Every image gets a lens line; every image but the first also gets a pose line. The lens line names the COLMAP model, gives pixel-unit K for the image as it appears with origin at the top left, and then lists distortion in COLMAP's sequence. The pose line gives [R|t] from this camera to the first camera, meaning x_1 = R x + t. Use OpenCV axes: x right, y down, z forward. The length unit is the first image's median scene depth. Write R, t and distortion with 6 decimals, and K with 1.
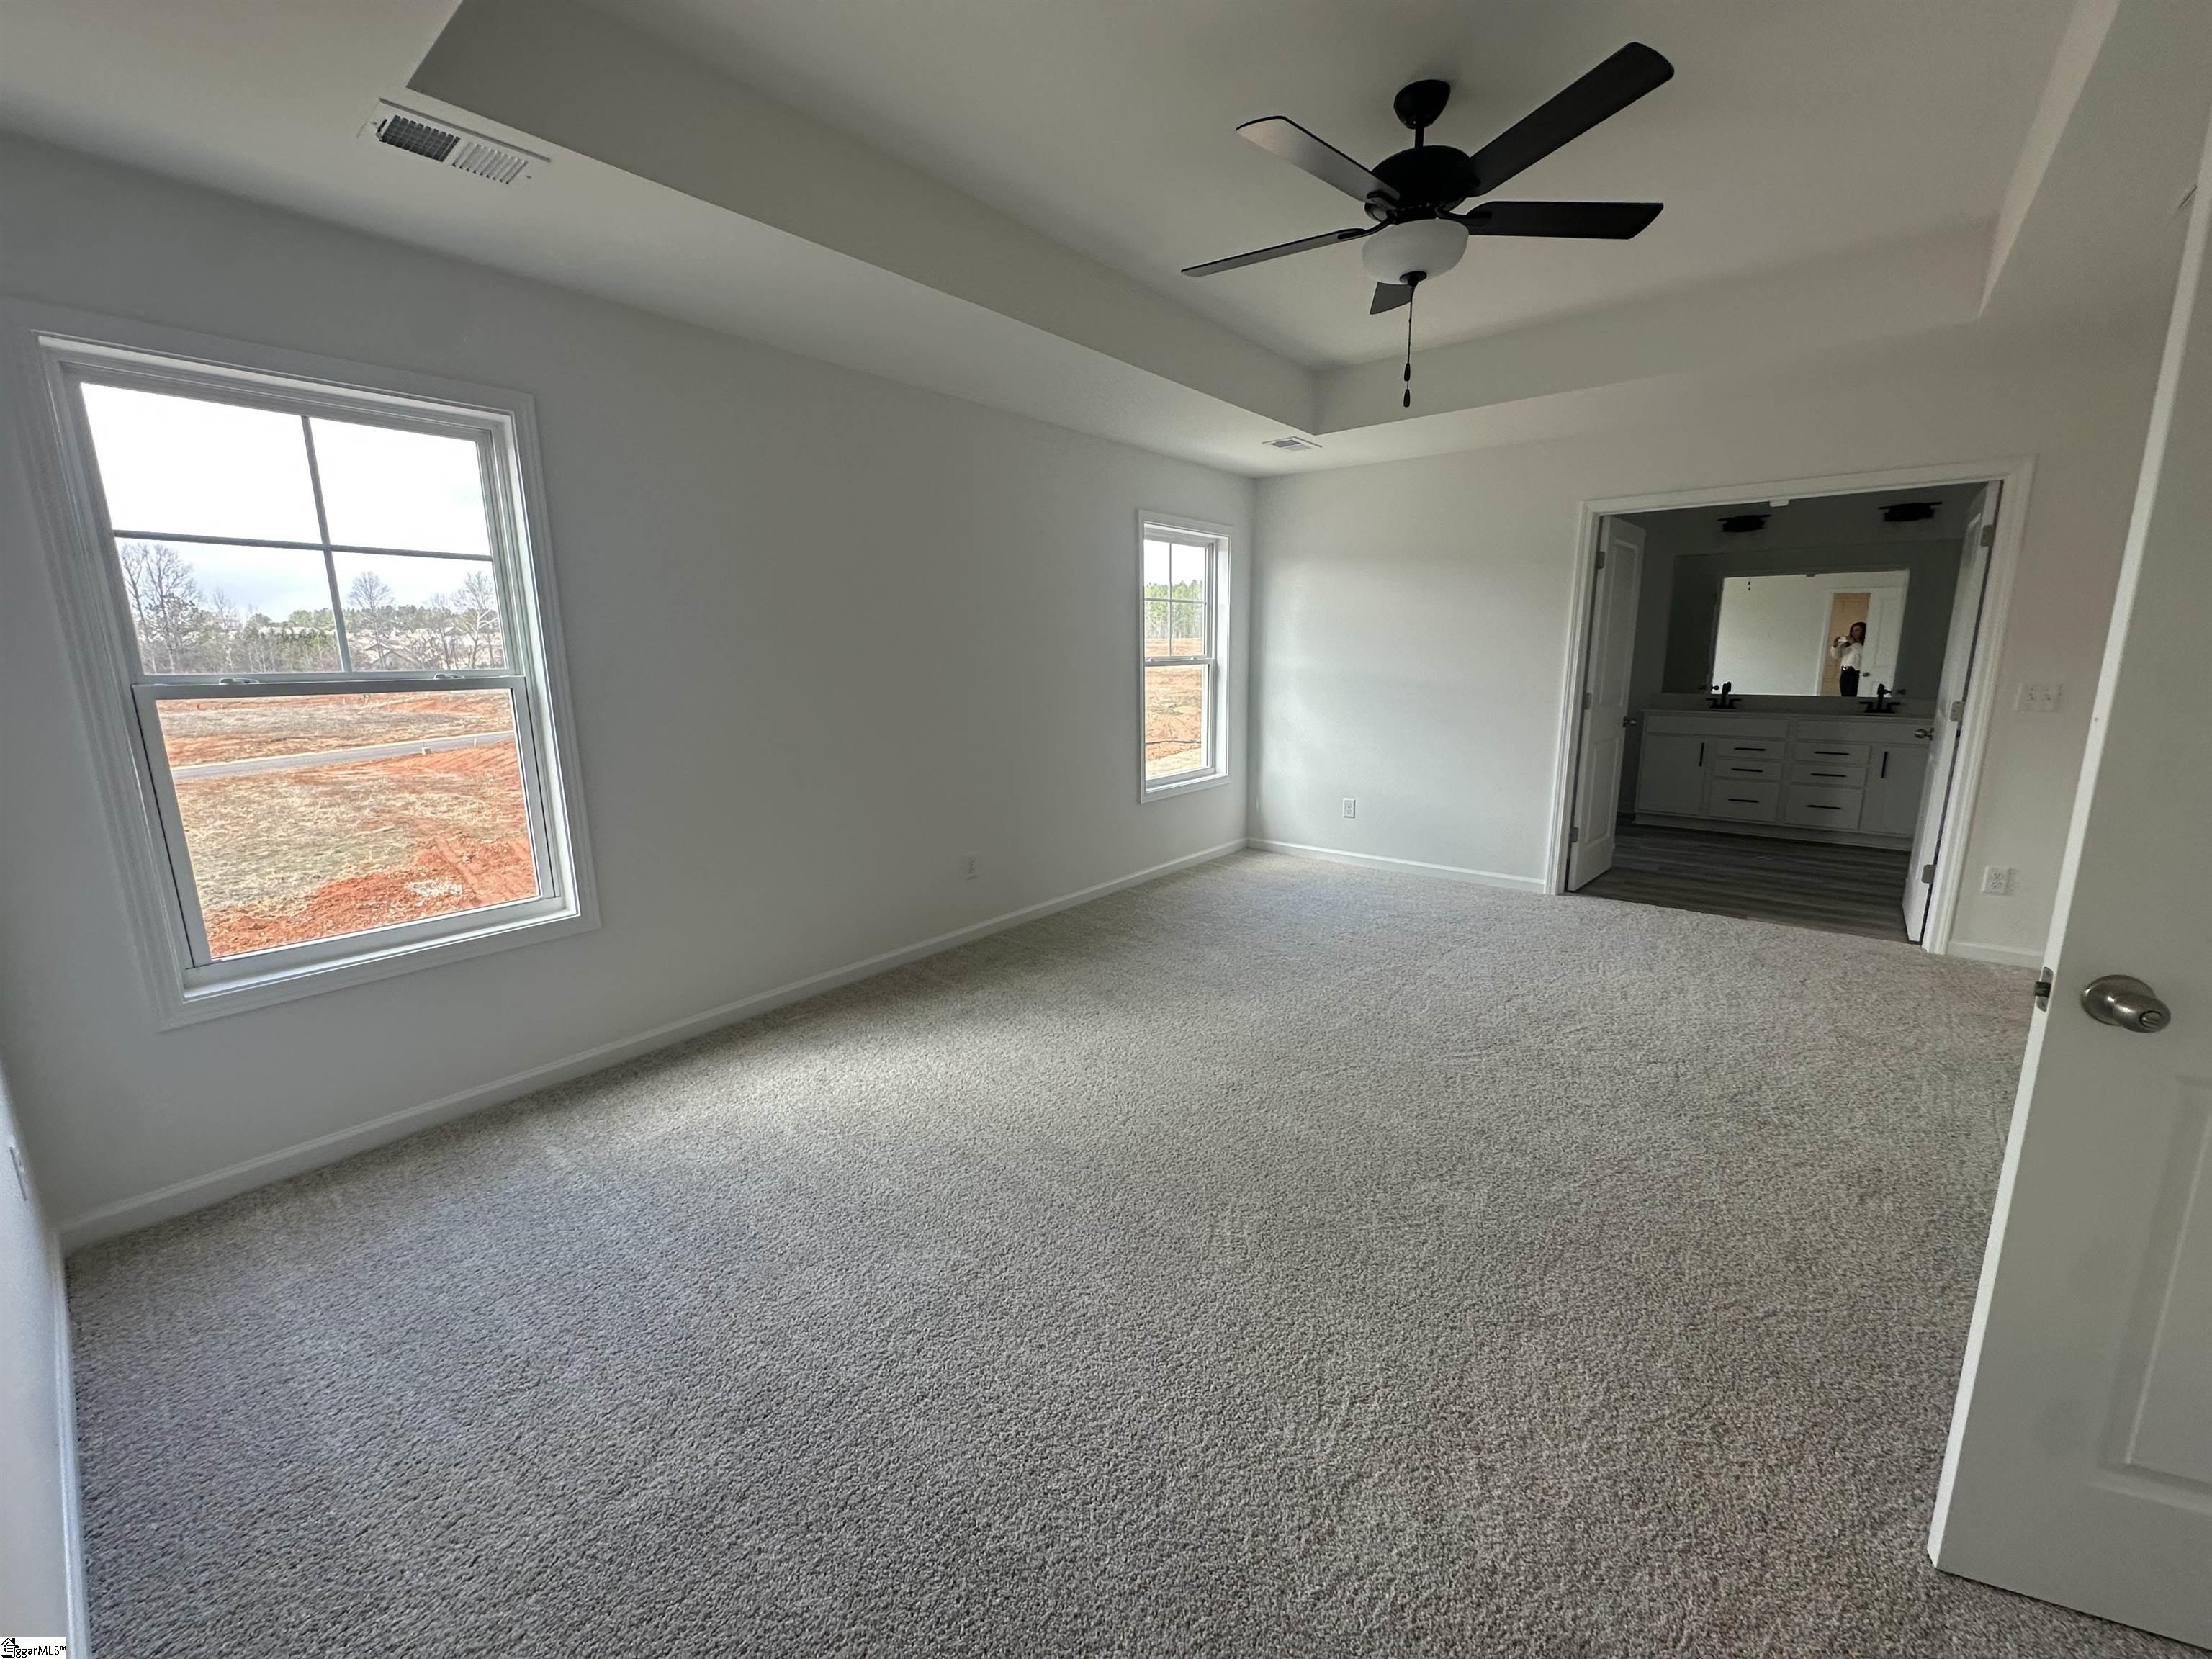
lens RADIAL K [[875.6, 0, 1130.9], [0, 875.6, 830.5], [0, 0, 1]] dist [-0.000153, -0.000028]
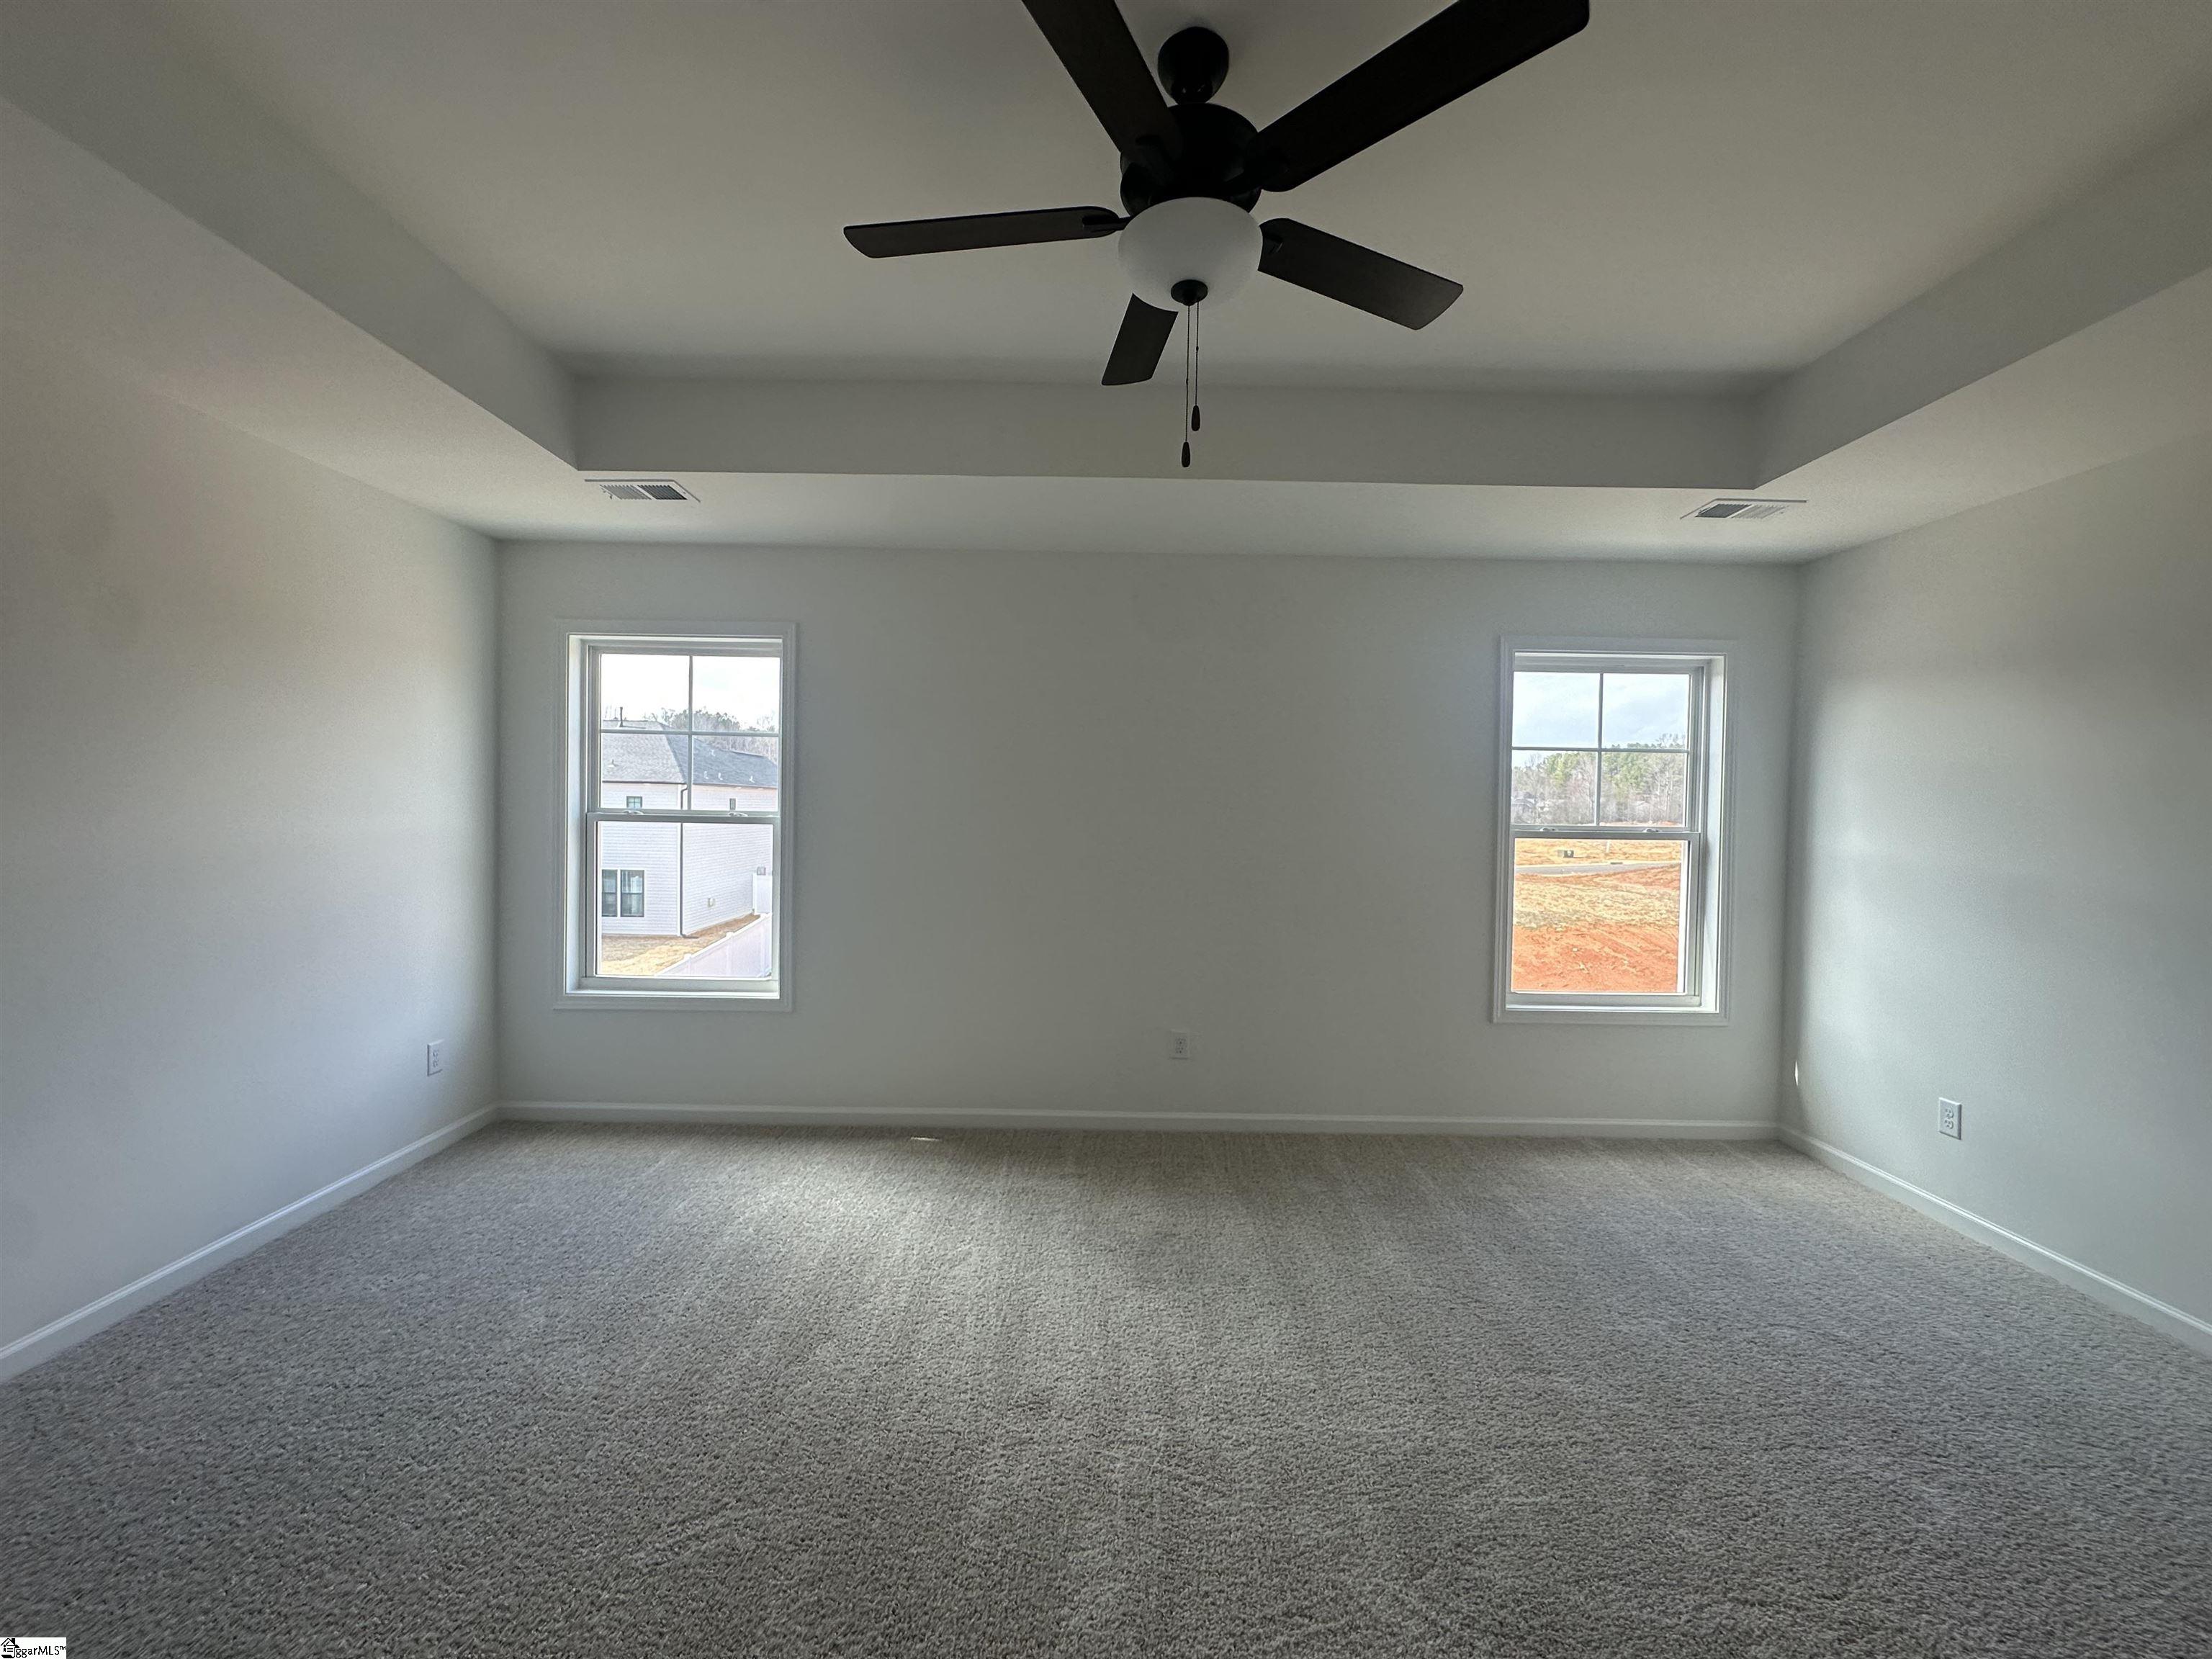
lens RADIAL K [[896.8, 0, 1103.5], [0, 896.8, 825.9], [0, 0, 1]] dist [0.003286, 0.000244]
pose [[0.632695, 0.037534, -0.773491, 0.570268], [-0.180353, 0.978501, -0.100042, -0.087493], [0.753107, 0.202798, 0.625862, 0.391716]]
